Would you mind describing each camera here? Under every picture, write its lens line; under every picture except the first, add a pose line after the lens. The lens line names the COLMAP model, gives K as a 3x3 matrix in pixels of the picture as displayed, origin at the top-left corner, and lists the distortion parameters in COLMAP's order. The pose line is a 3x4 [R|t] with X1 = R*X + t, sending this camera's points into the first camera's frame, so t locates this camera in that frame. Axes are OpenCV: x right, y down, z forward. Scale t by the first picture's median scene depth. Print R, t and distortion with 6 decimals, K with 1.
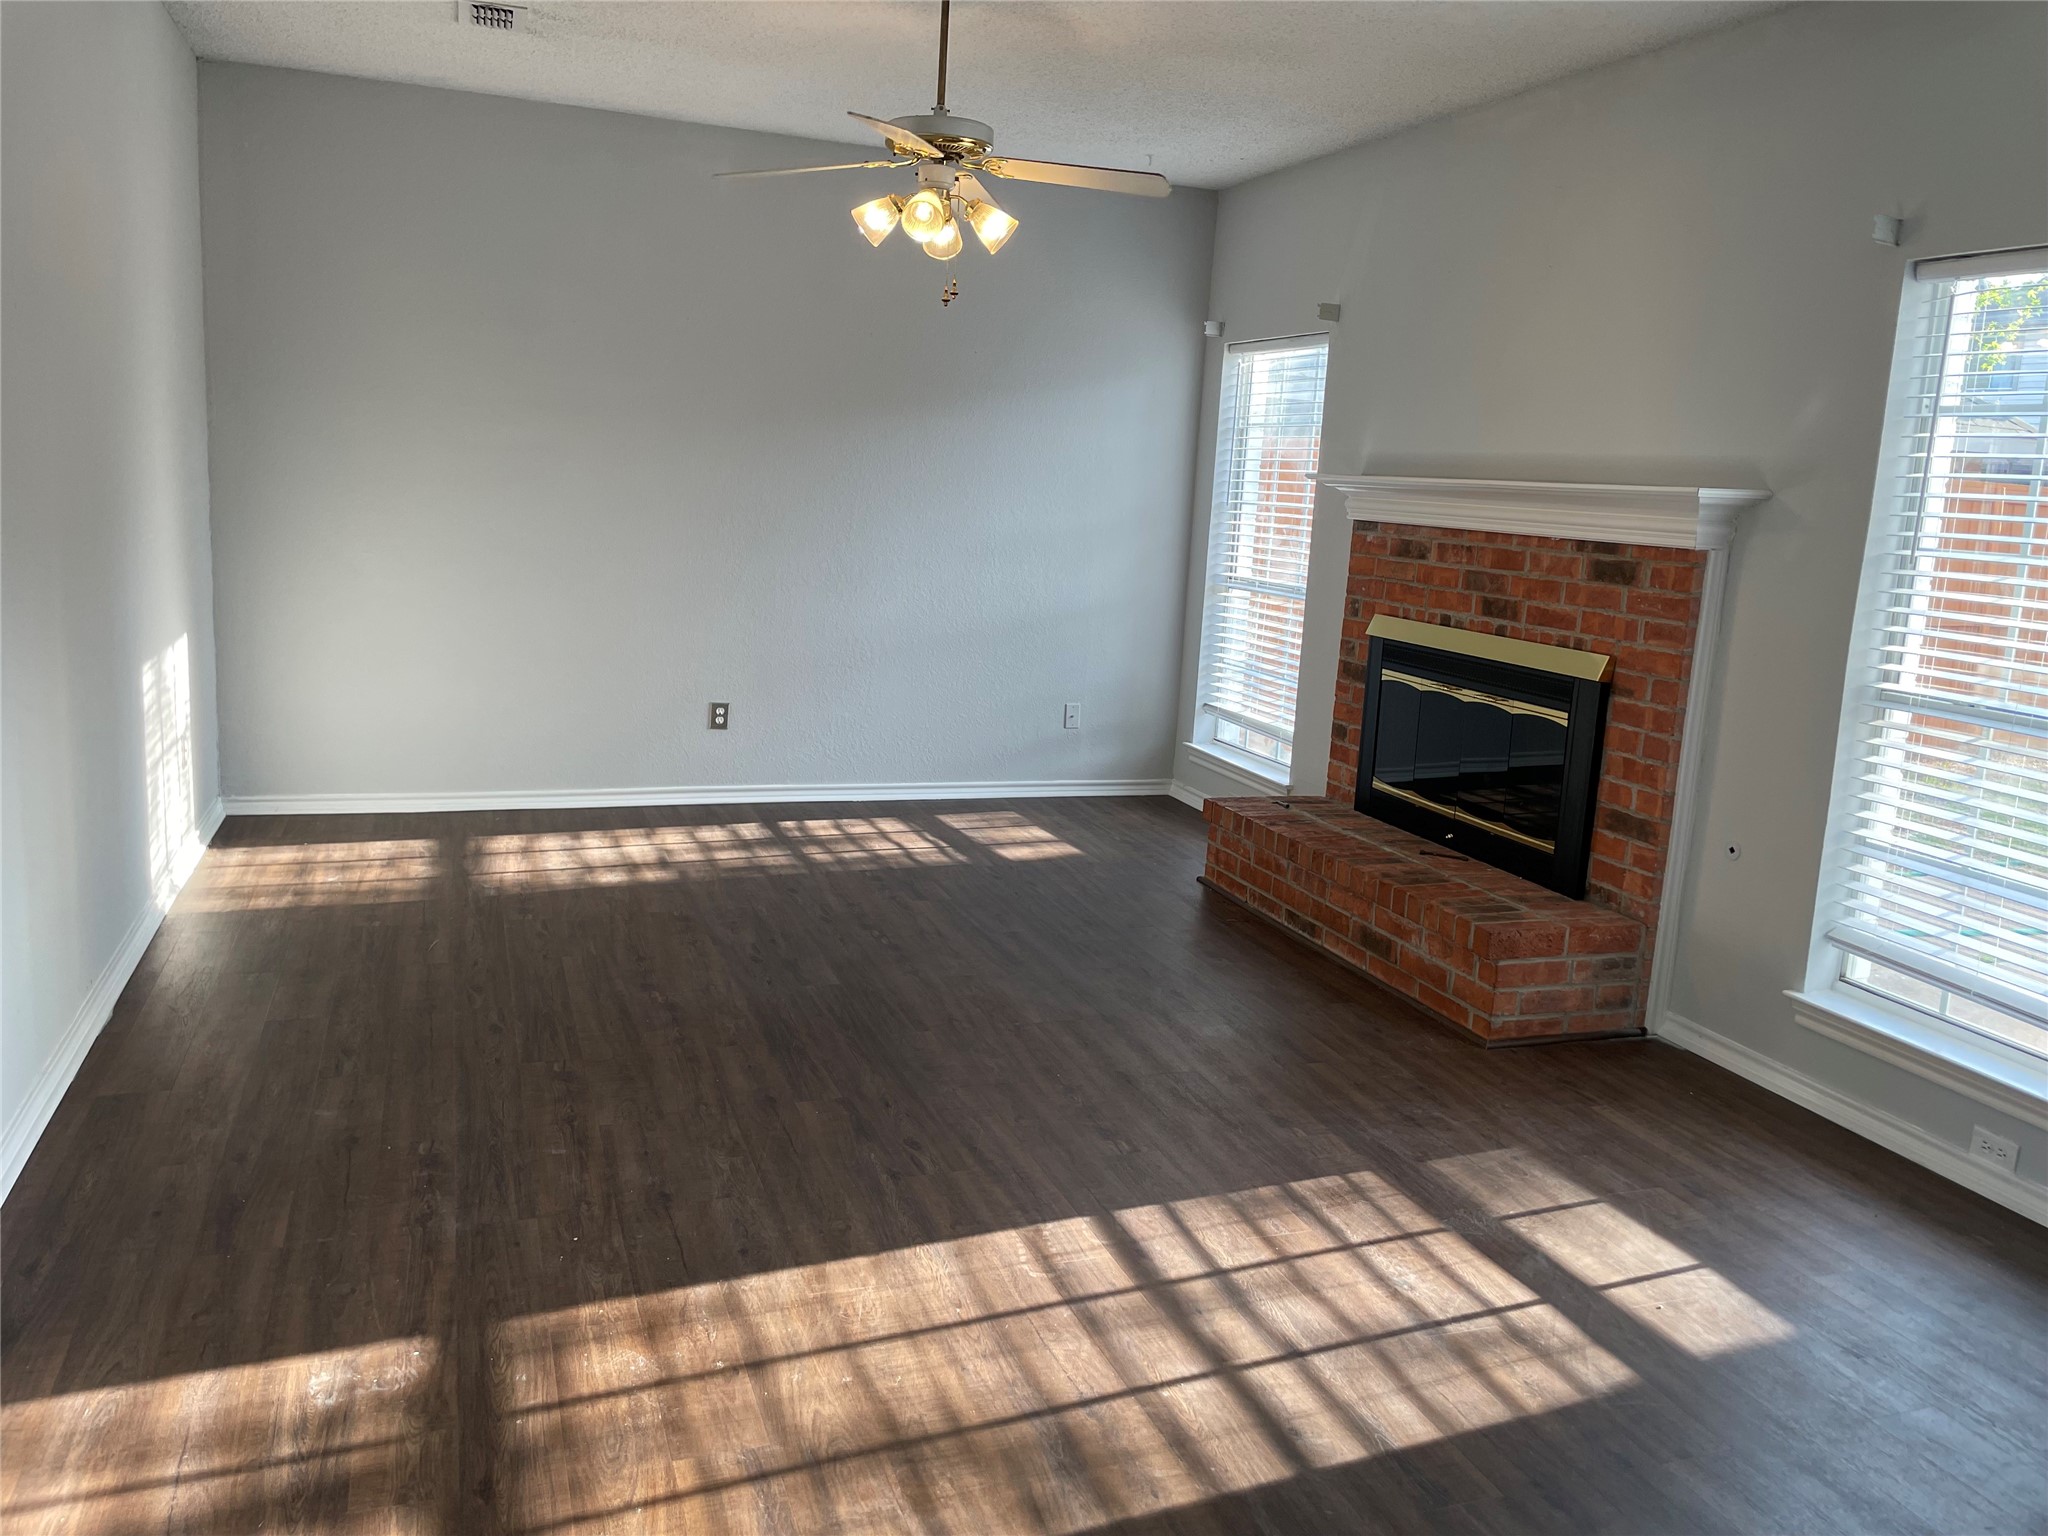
lens RADIAL K [[1556.3, 0, 1035.1], [0, 1556.3, 752.0], [0, 0, 1]] dist [0.078267, -0.099684]
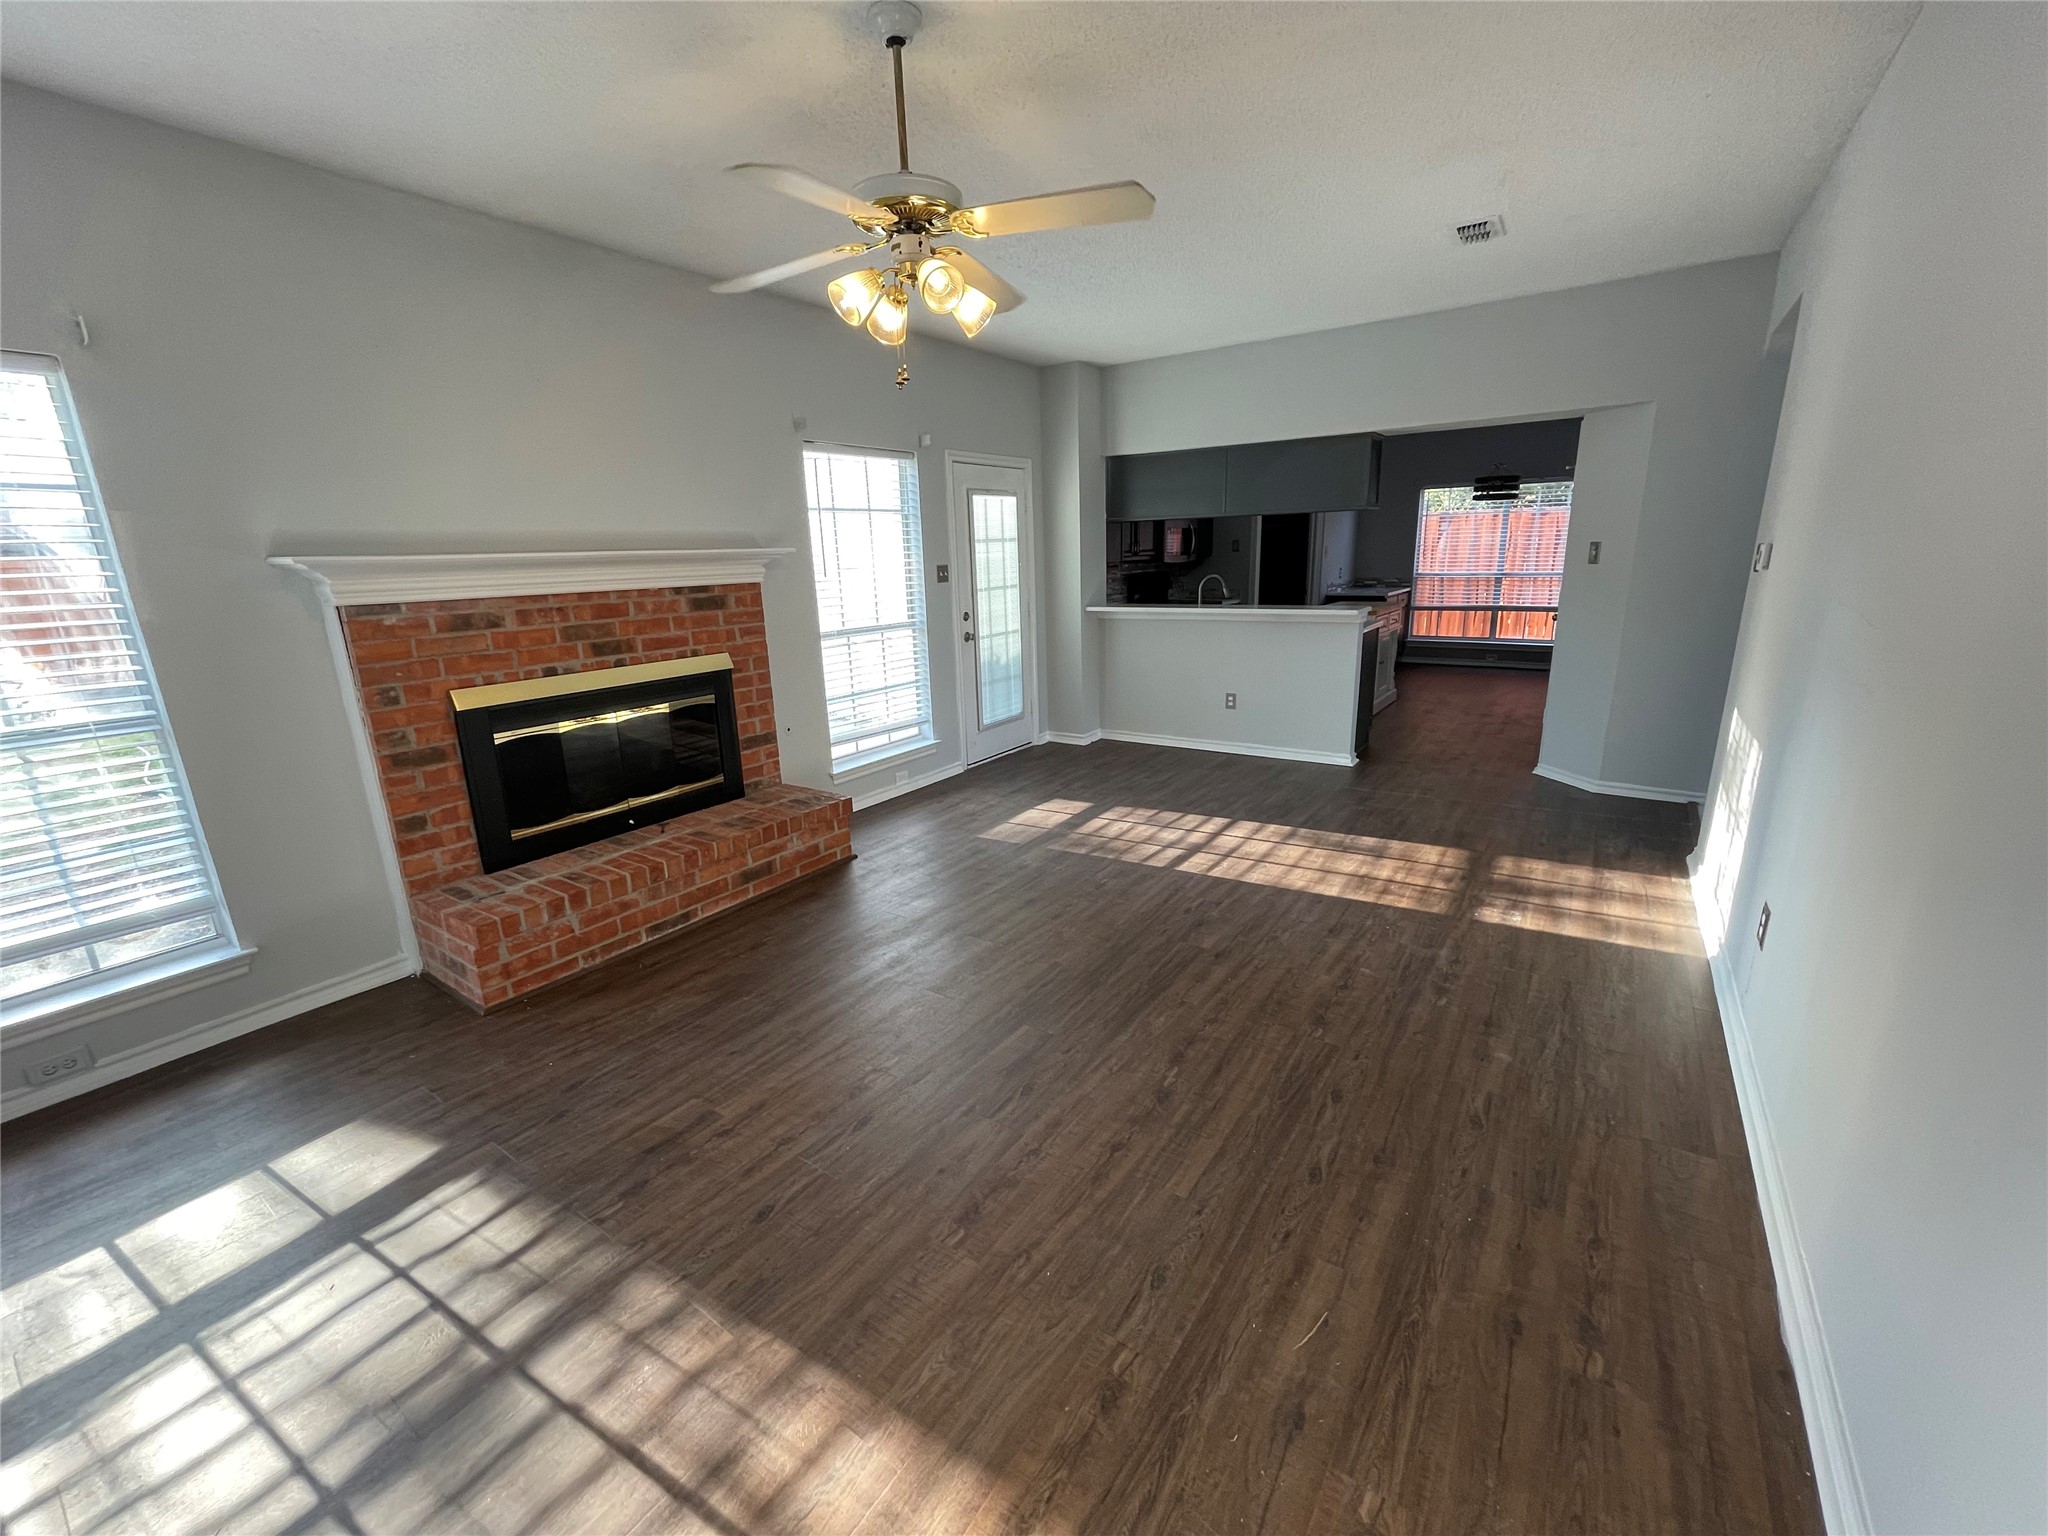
lens RADIAL K [[831.3, 0, 1022.4], [0, 831.3, 765.9], [0, 0, 1]] dist [-0.001191, -0.000174]
pose [[-0.572827, -0.245439, 0.782067, -0.612064], [0.139666, 0.910938, 0.388181, -0.284961], [-0.807690, 0.331589, -0.487531, 1.379051]]
